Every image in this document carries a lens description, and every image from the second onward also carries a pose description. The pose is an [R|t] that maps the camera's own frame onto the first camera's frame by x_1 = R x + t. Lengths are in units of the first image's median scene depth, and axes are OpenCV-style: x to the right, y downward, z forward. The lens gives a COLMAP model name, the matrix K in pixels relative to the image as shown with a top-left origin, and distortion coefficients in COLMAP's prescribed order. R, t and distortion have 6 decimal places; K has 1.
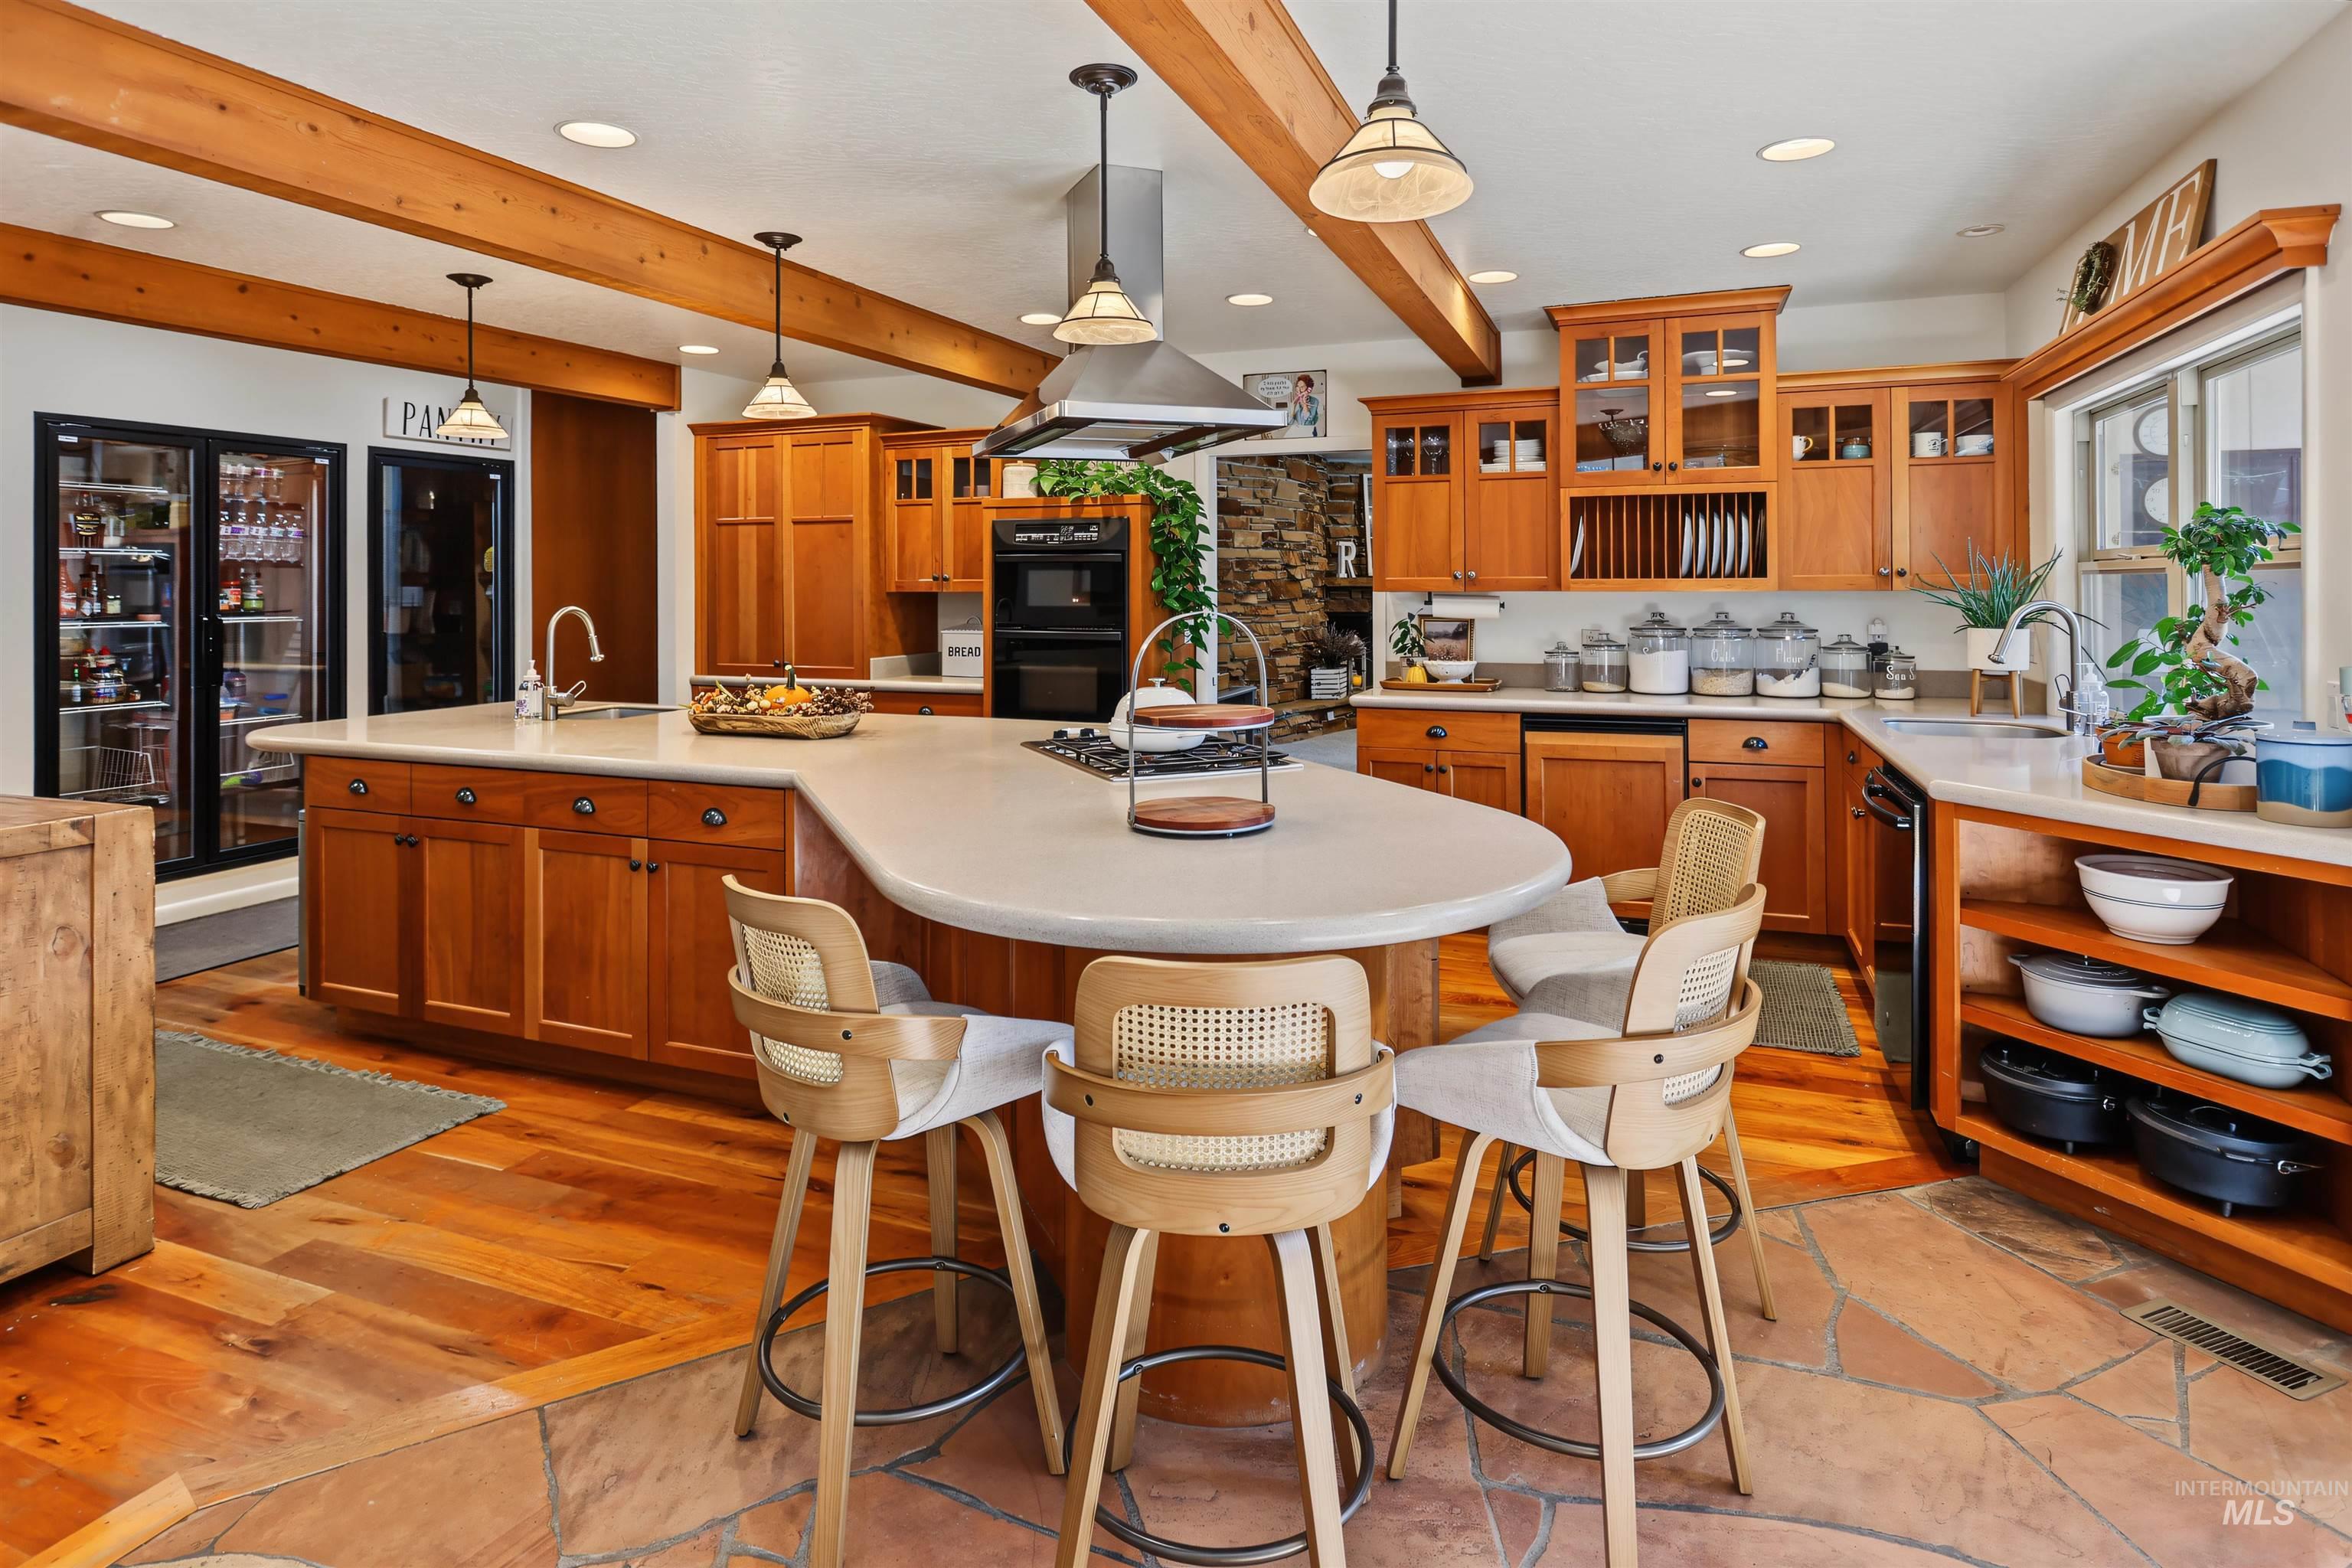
lens RADIAL K [[1274.8, 0, 1169.5], [0, 1274.8, 574.7], [0, 0, 1]] dist [-0.005467, 0.000141]
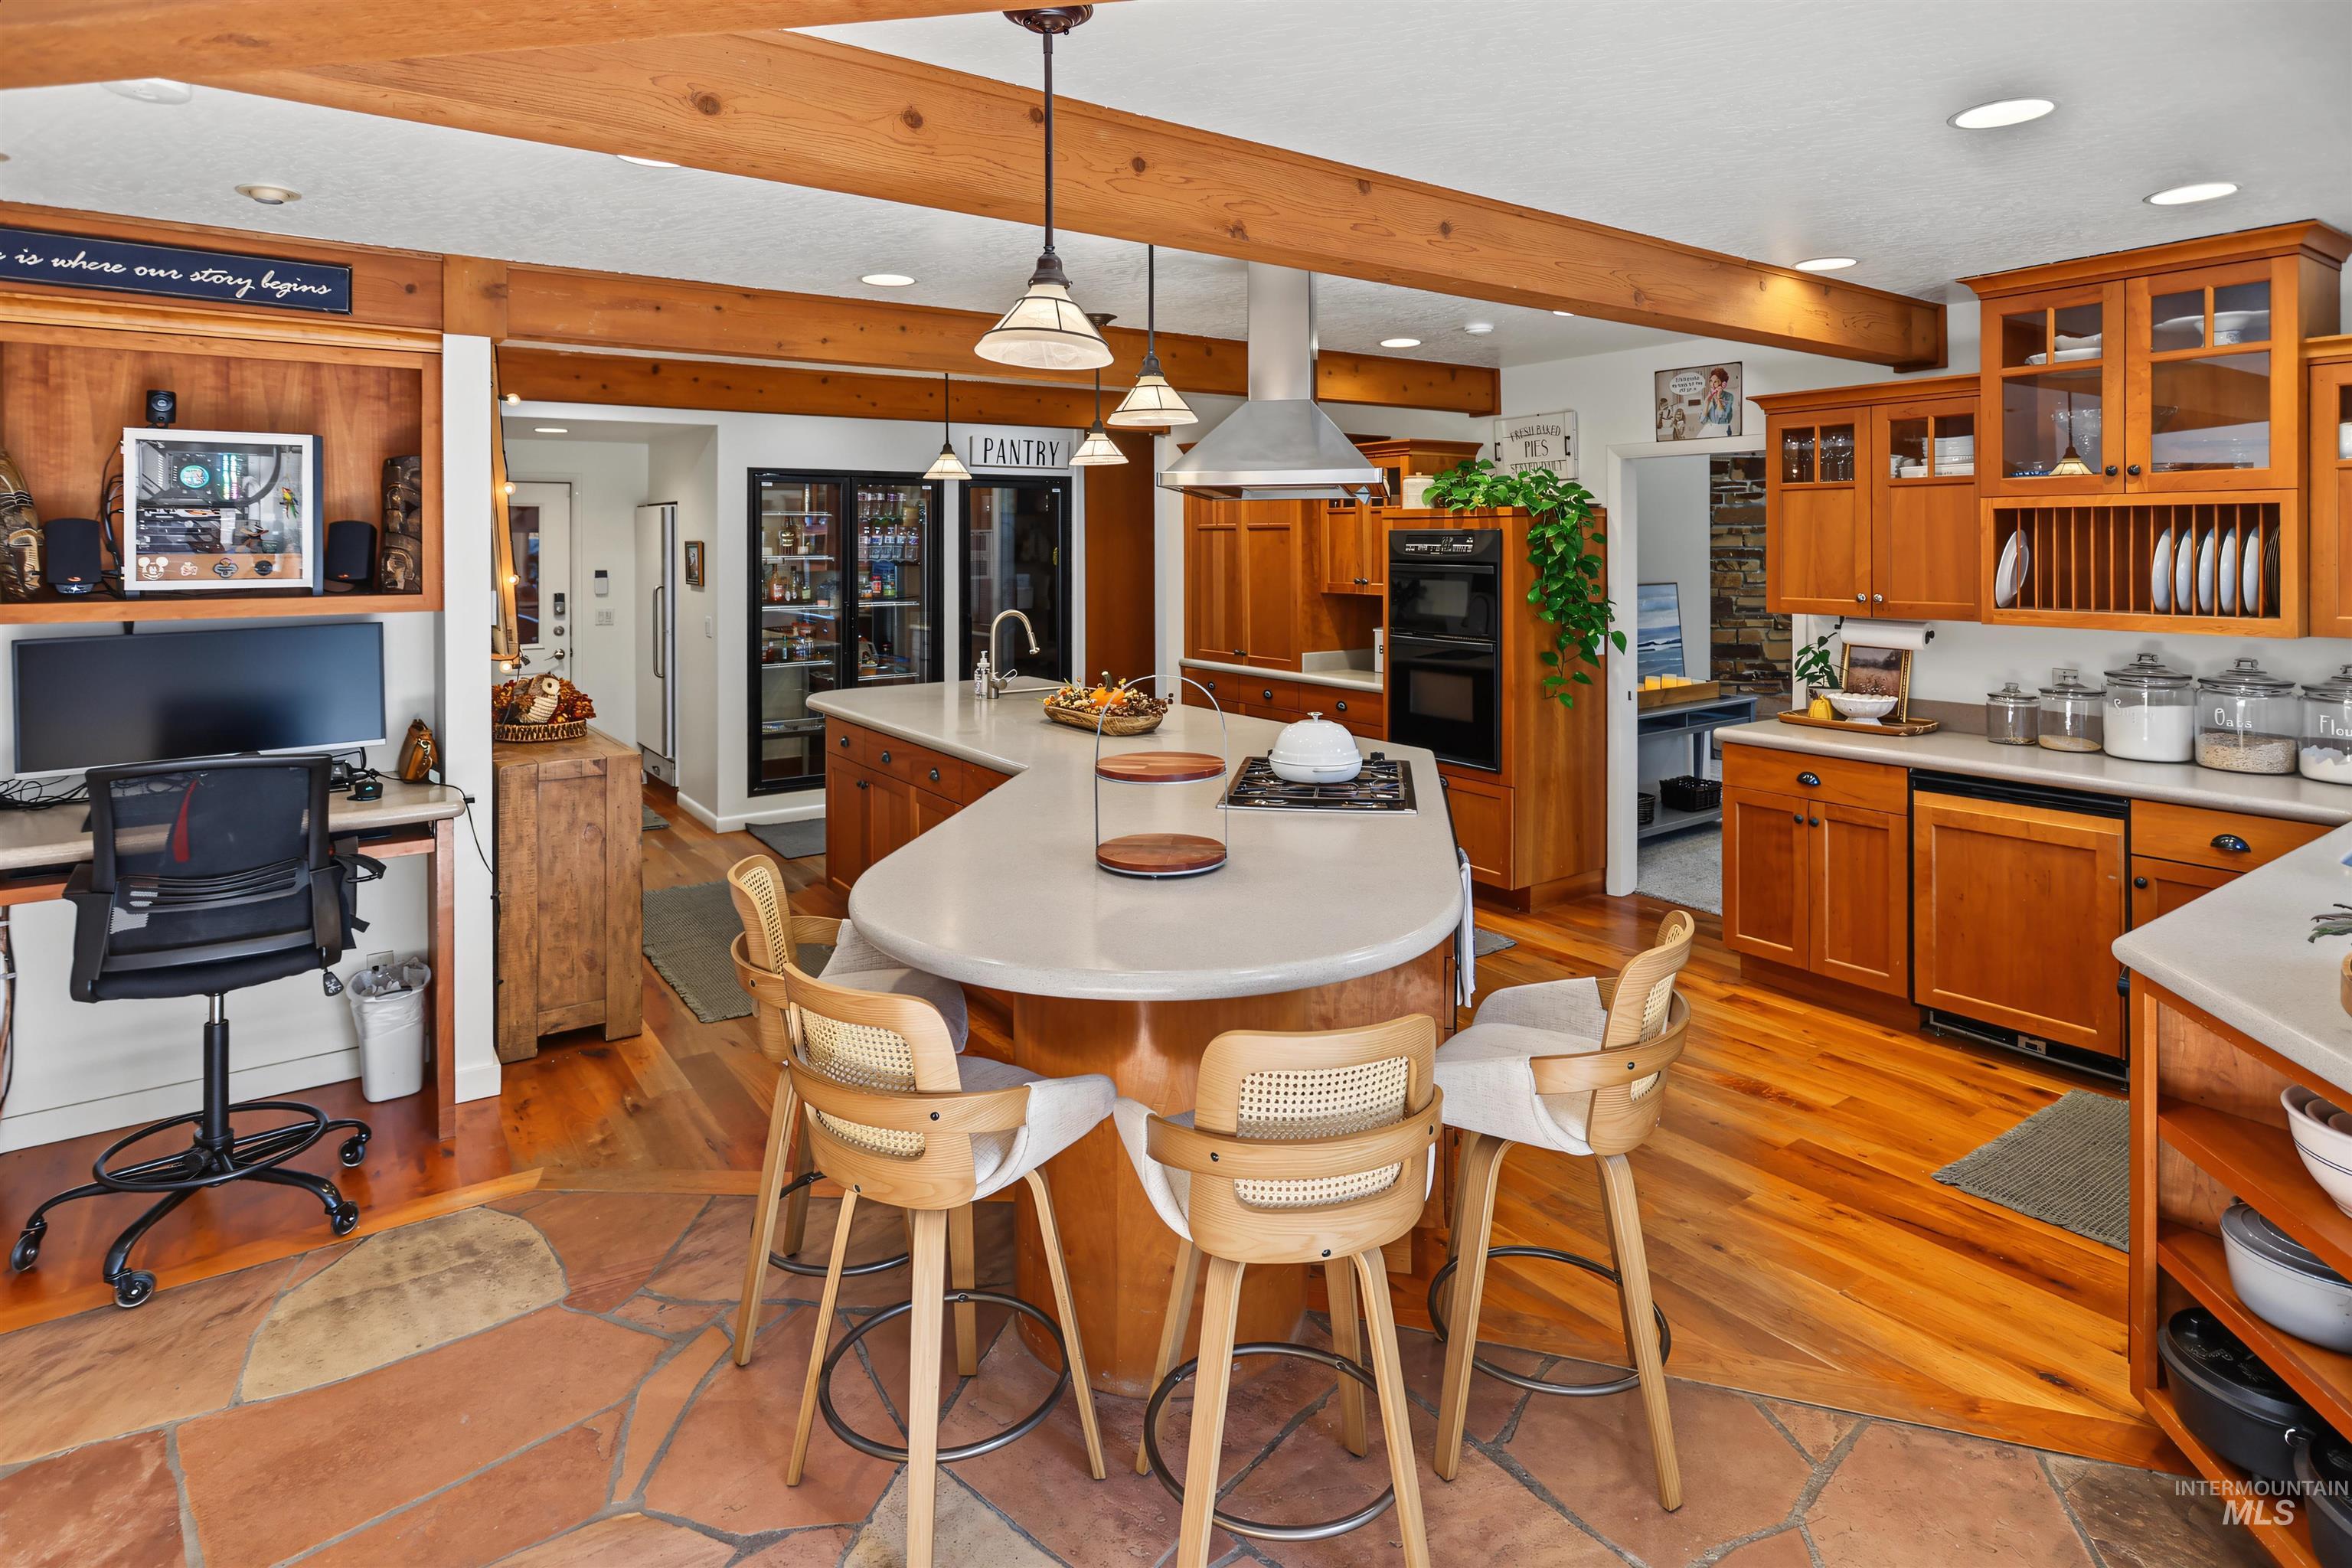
lens RADIAL K [[1249.8, 0, 1152.3], [0, 1249.8, 537.9], [0, 0, 1]] dist [-0.002266, 0.000012]
pose [[0.830980, 0.000436, -0.556302, 0.306200], [0.003119, 0.999980, 0.005442, -0.047716], [0.556293, -0.006257, 0.830963, 0.034475]]
